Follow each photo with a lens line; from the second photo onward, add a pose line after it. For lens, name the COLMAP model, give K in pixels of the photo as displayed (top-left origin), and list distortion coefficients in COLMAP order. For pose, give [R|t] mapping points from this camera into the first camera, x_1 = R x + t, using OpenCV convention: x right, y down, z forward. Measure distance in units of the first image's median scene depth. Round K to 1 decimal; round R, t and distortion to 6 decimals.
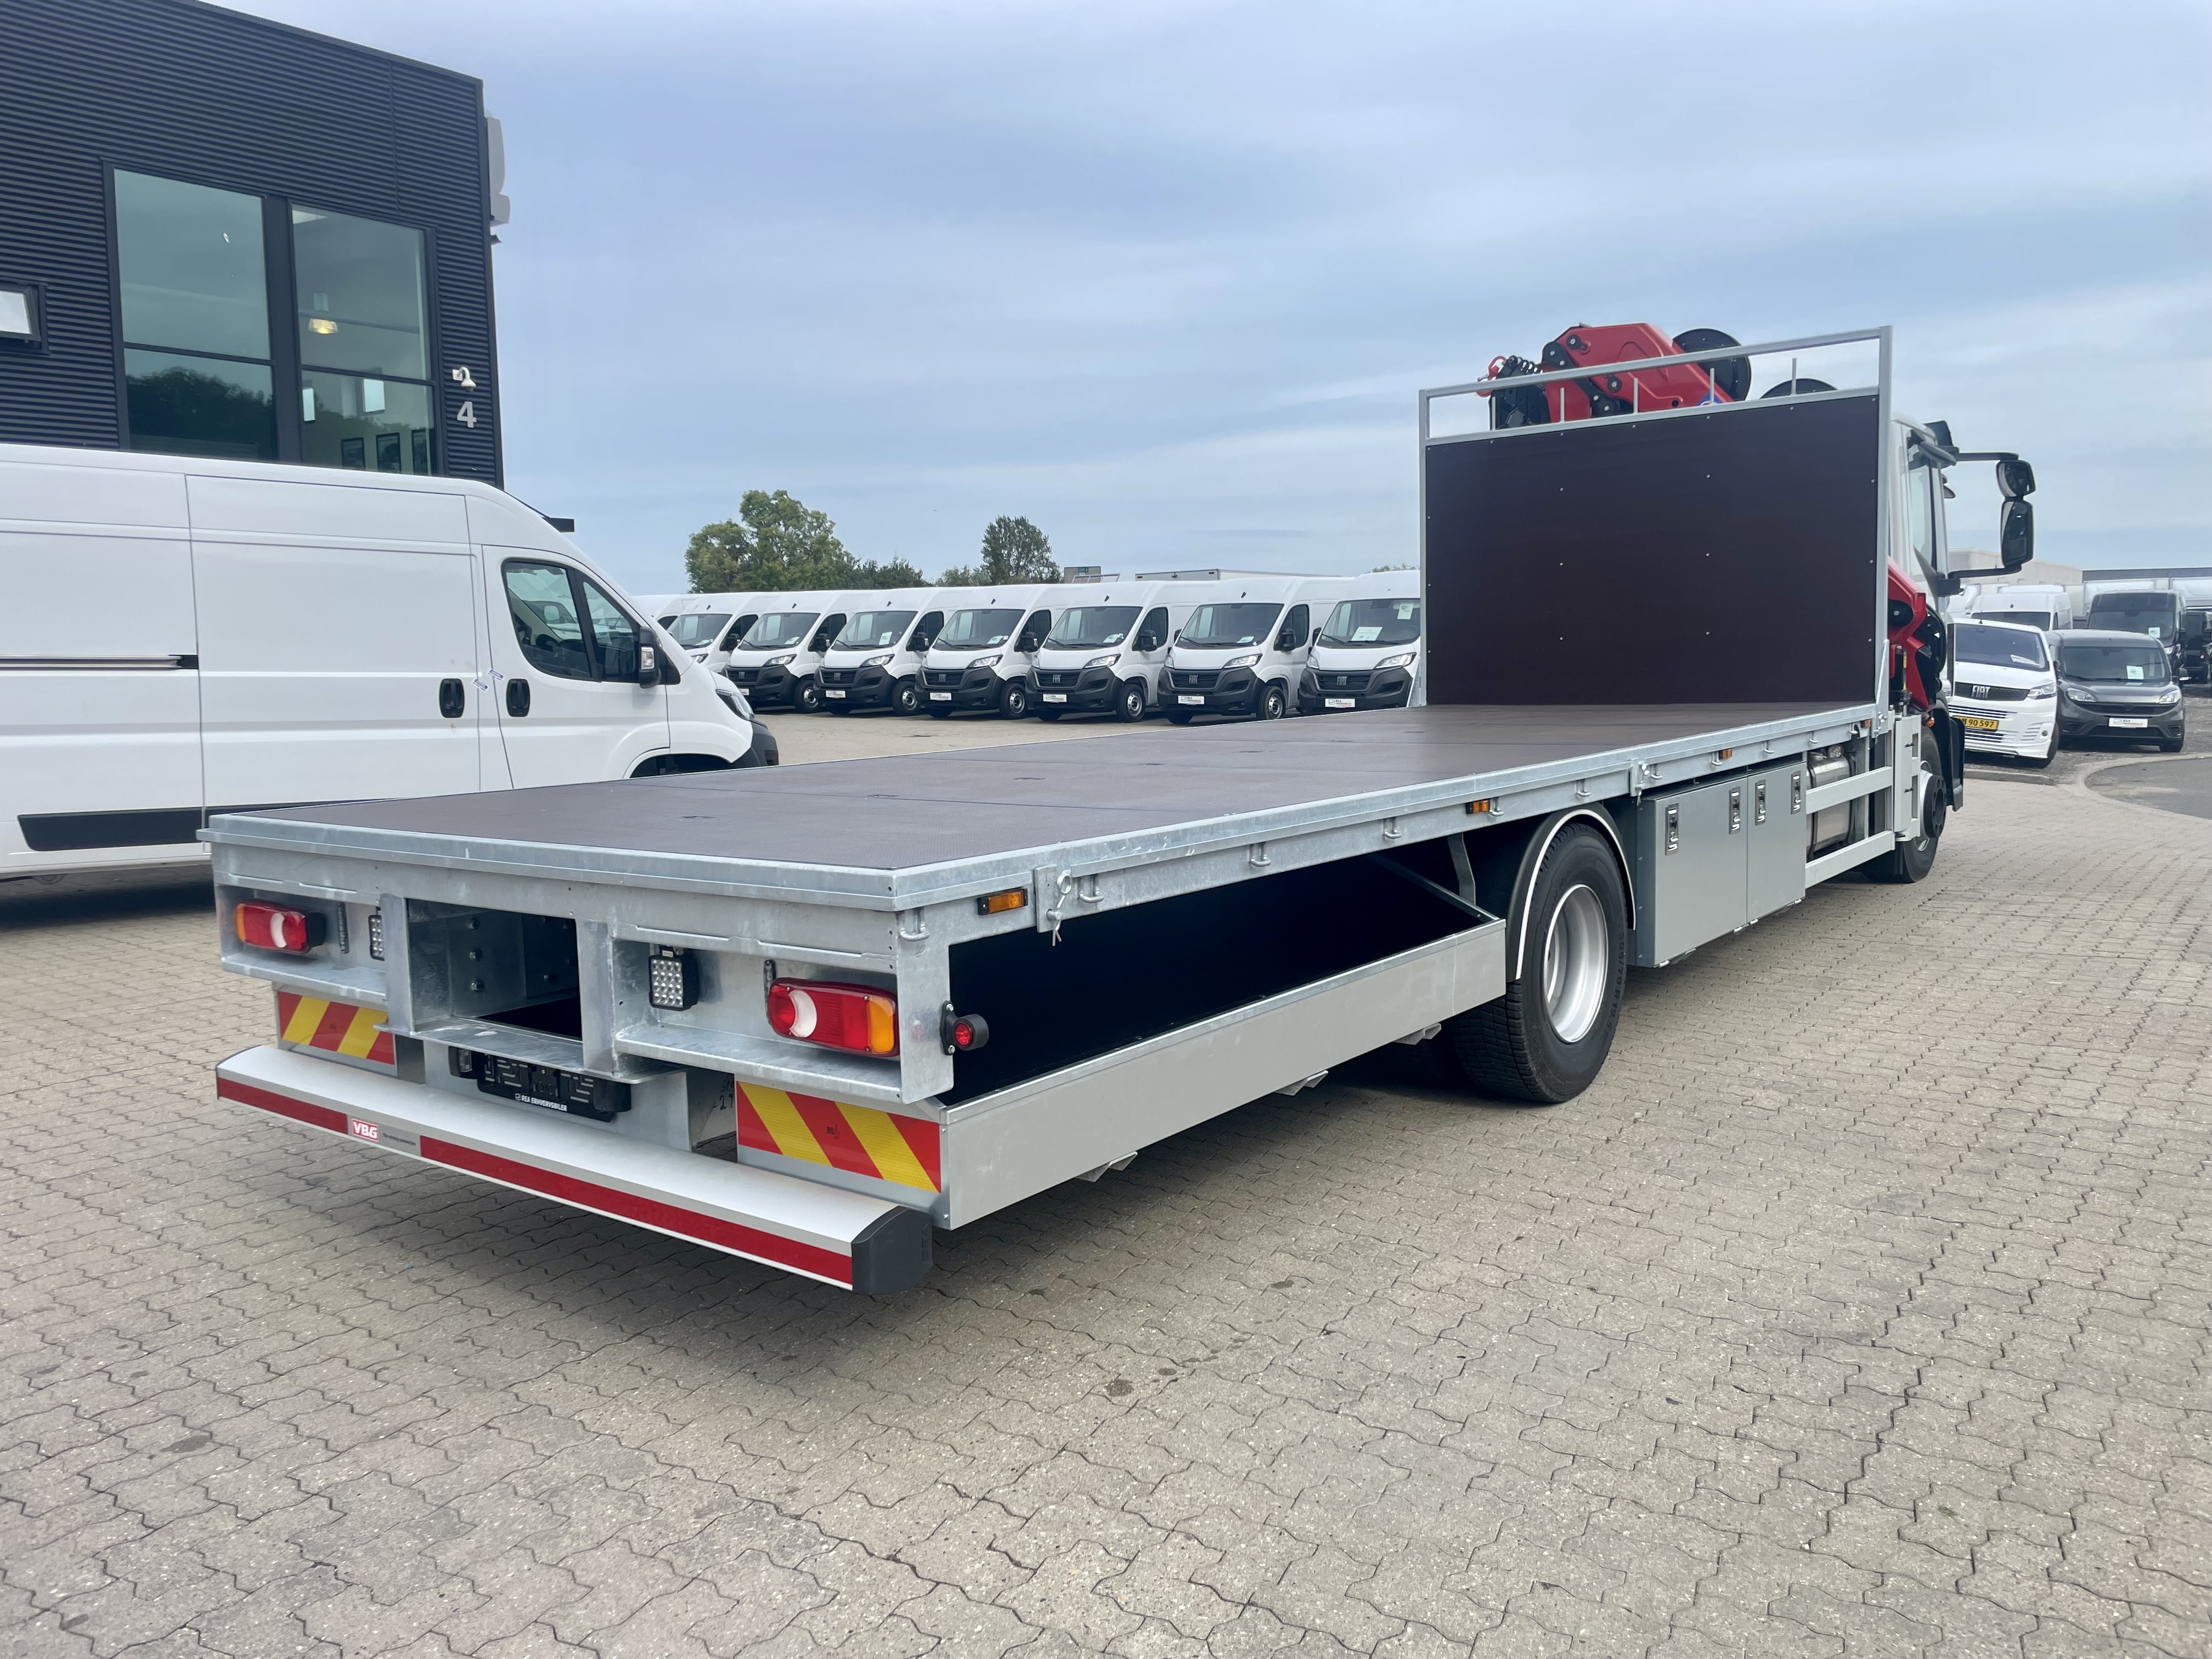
lens RADIAL K [[1689.0, 0, 1117.1], [0, 1689.0, 822.0], [0, 0, 1]] dist [0.067614, -0.099120]
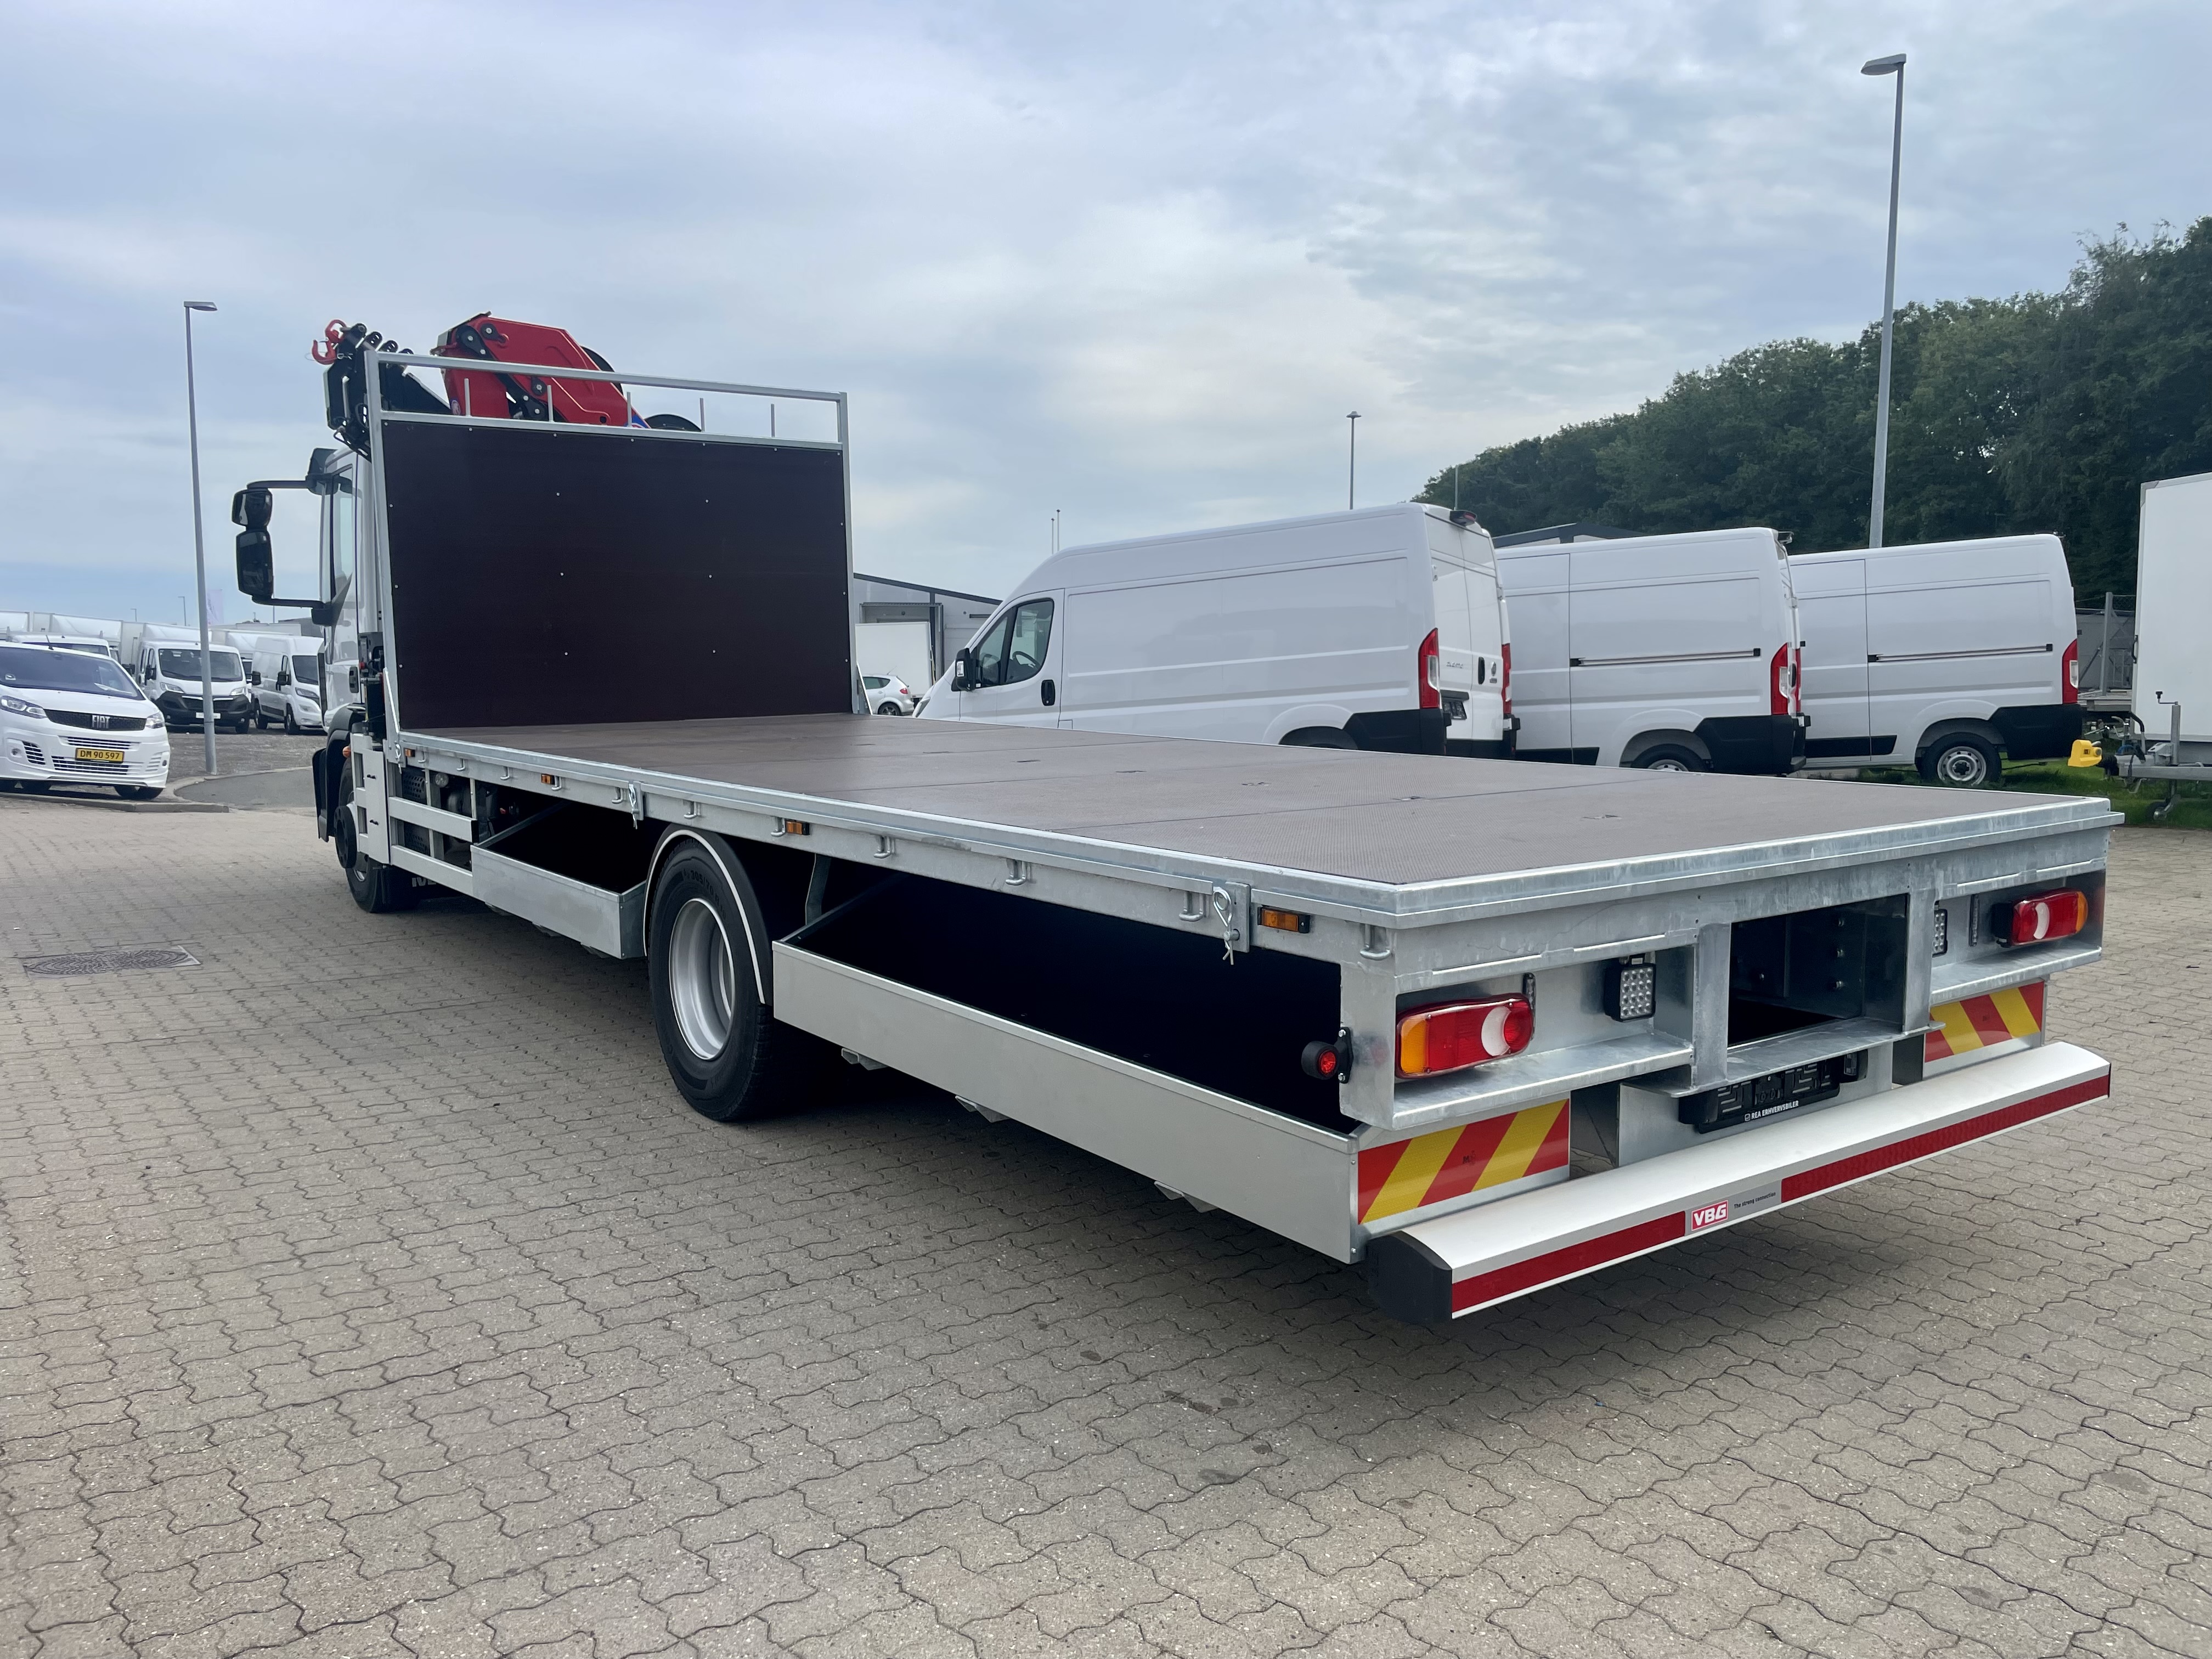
lens RADIAL K [[1691.4, 0, 1135.6], [0, 1691.4, 833.2], [0, 0, 1]] dist [0.066482, -0.099516]
pose [[0.275248, -0.084537, 0.957649, -1.333189], [0.098516, 0.993363, 0.059375, -0.081925], [-0.956312, 0.078001, 0.281750, 1.051820]]
